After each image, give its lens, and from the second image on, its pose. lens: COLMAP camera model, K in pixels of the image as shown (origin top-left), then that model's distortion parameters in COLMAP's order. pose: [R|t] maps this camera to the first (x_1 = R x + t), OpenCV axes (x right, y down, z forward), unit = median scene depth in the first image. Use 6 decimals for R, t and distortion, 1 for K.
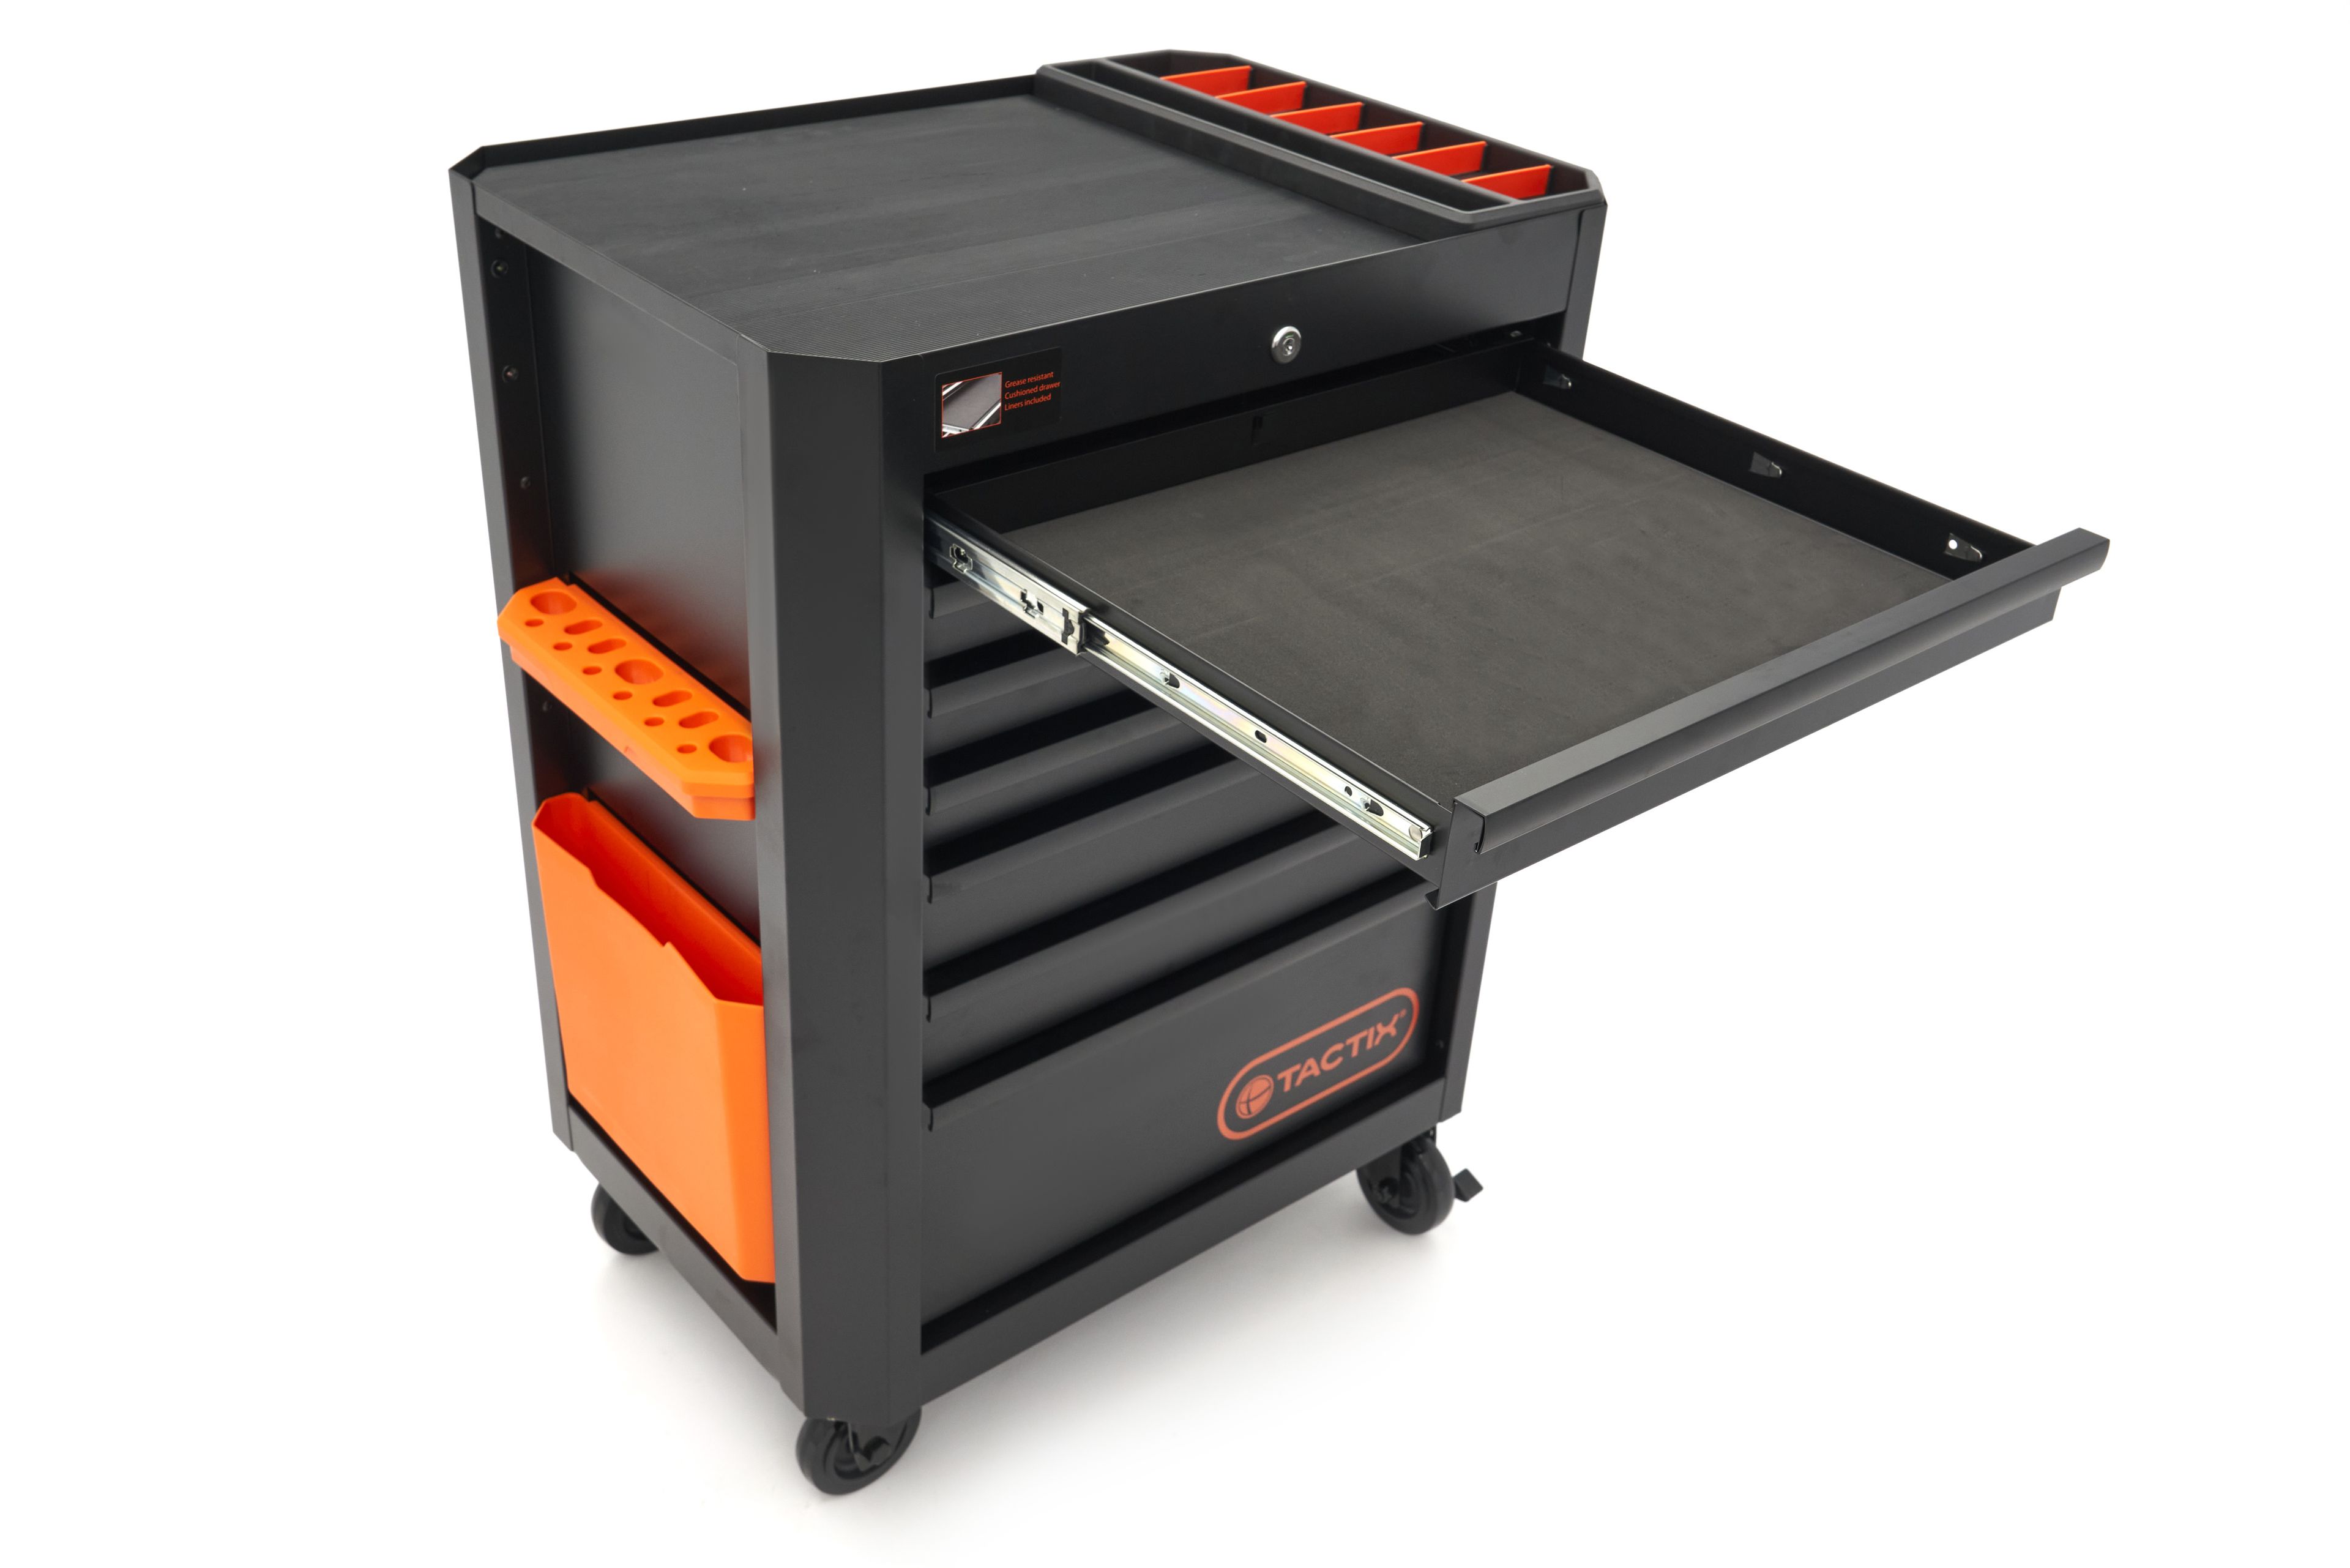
lens RADIAL K [[2195.2, 0, 1144.8], [0, 2195.2, 773.6], [0, 0, 1]] dist [-0.001511, 0.003154]
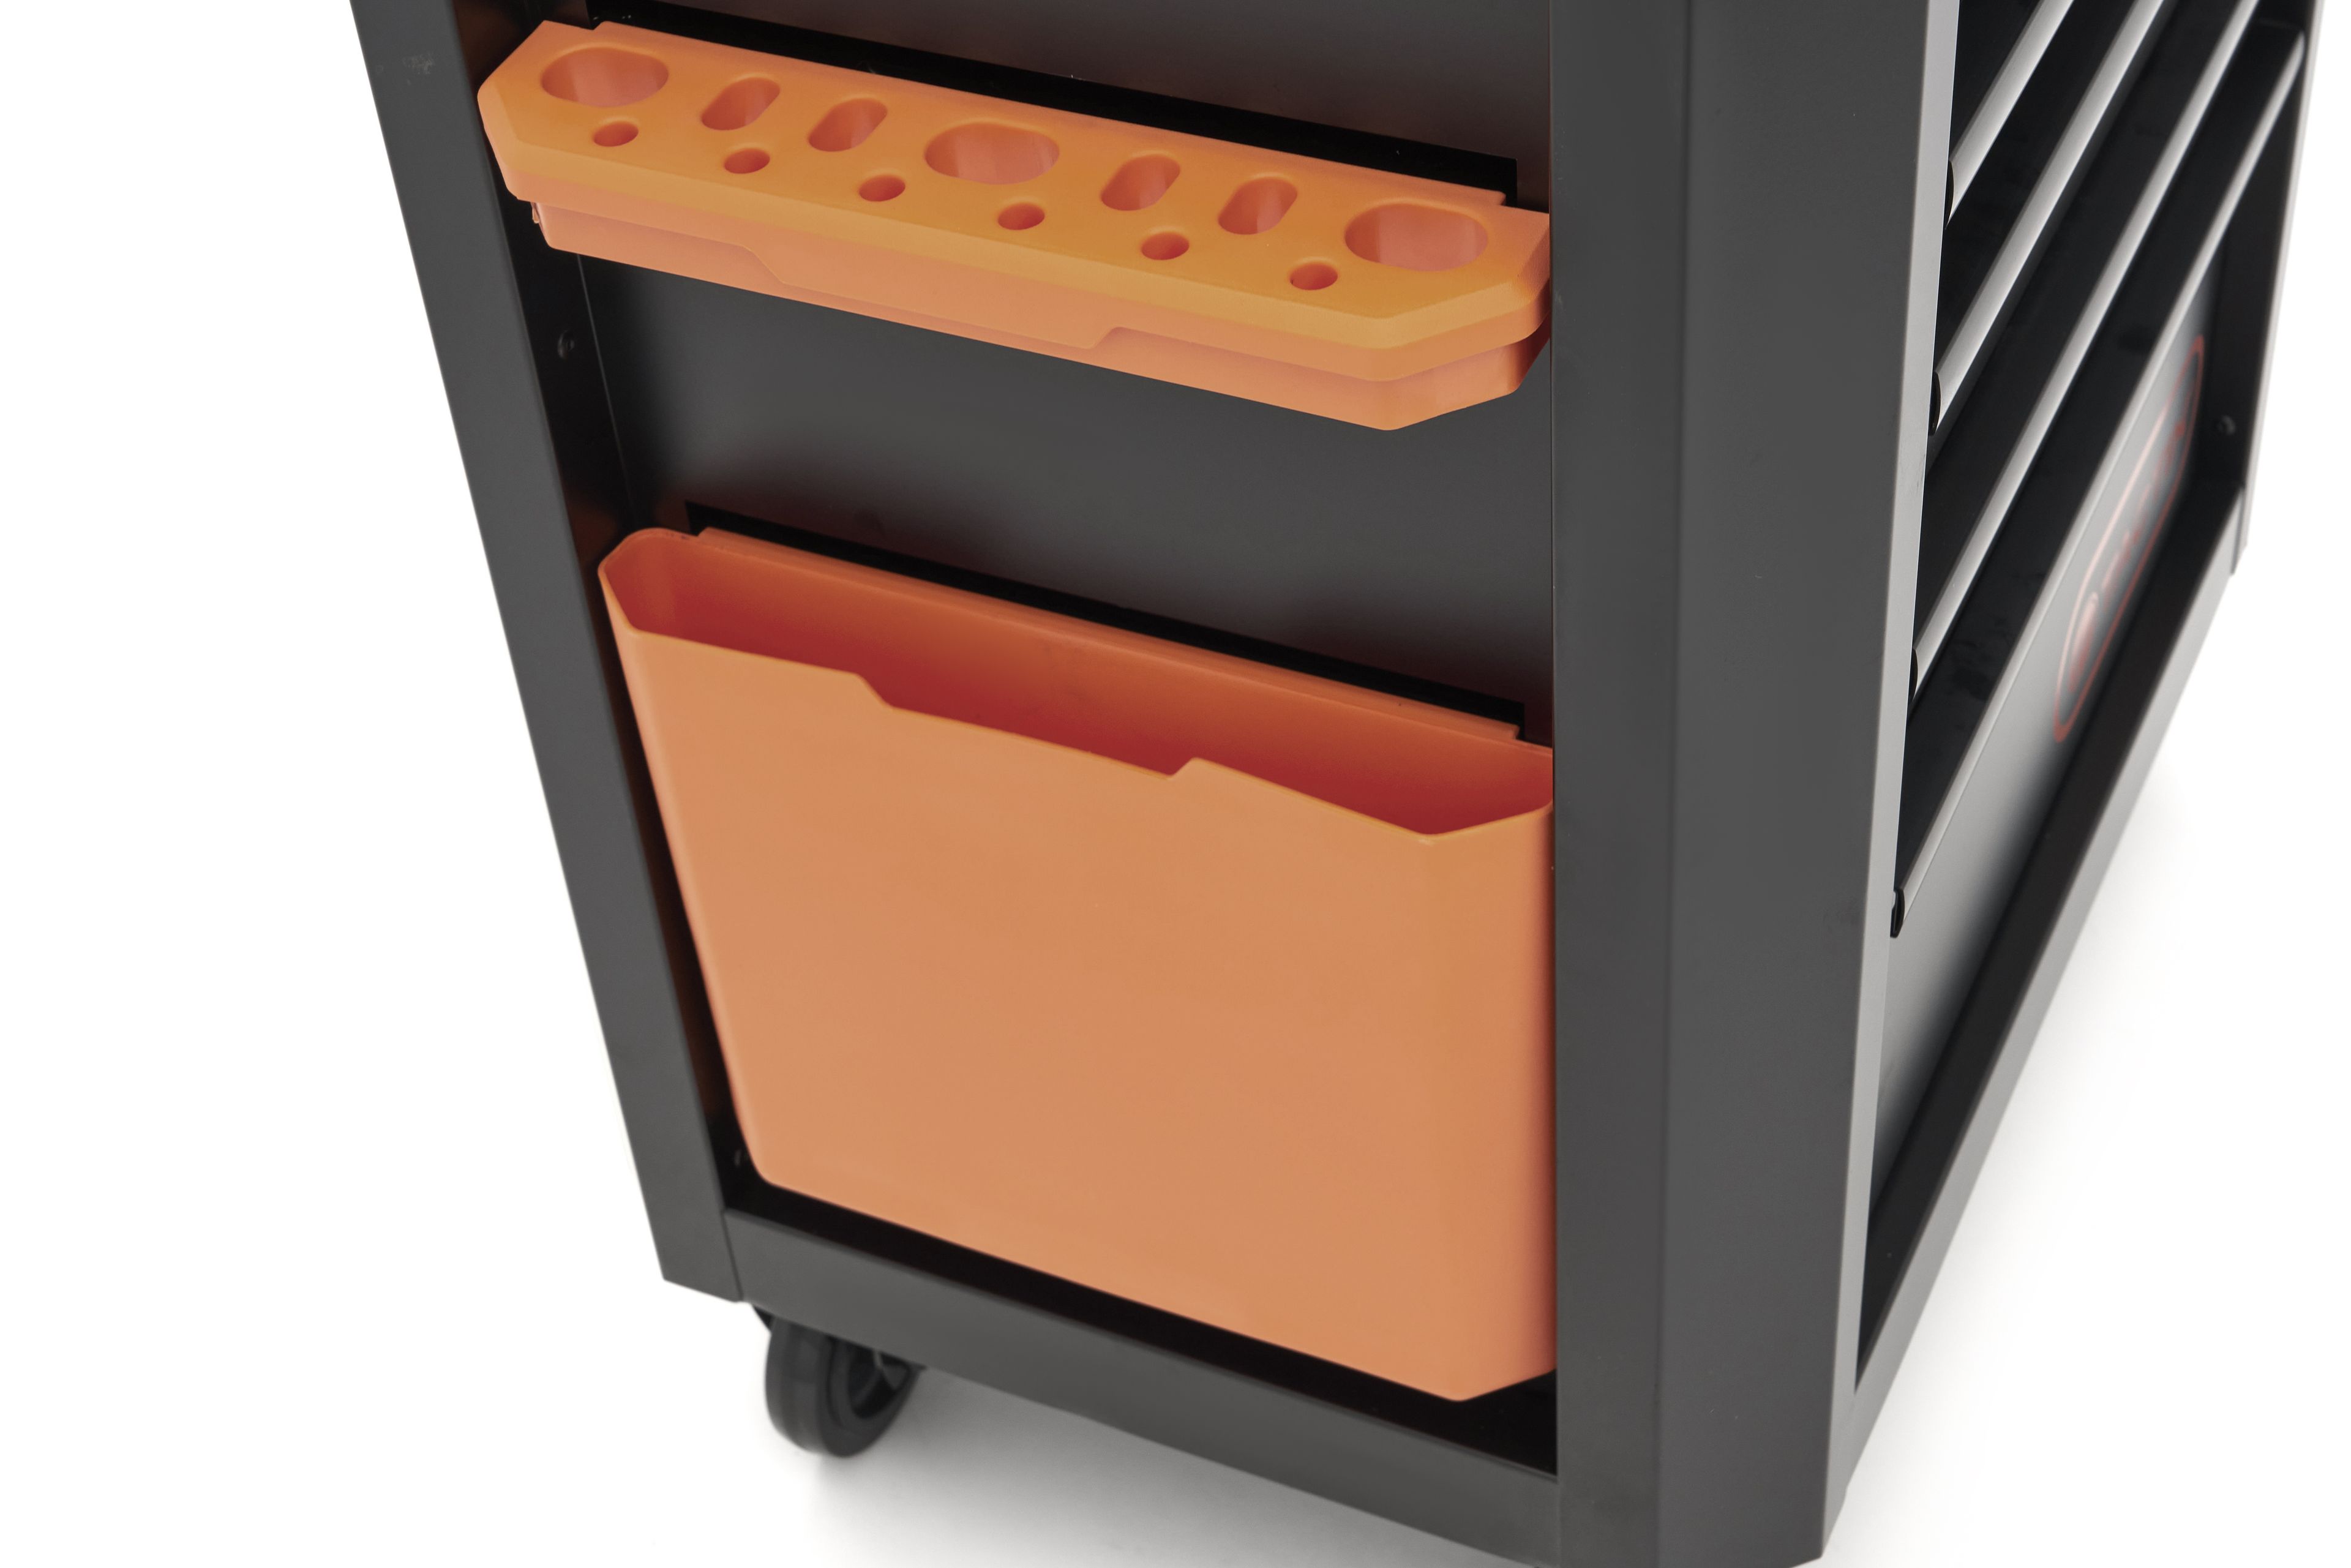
lens RADIAL K [[3711.5, 0, 1175.5], [0, 3711.5, 784.0], [0, 0, 1]] dist [0.022591, 0.019903]
pose [[0.902007, -0.360945, 0.236858, -0.378105], [0.313956, 0.925007, 0.213994, -0.070170], [-0.296336, -0.118661, 0.947684, 0.312825]]
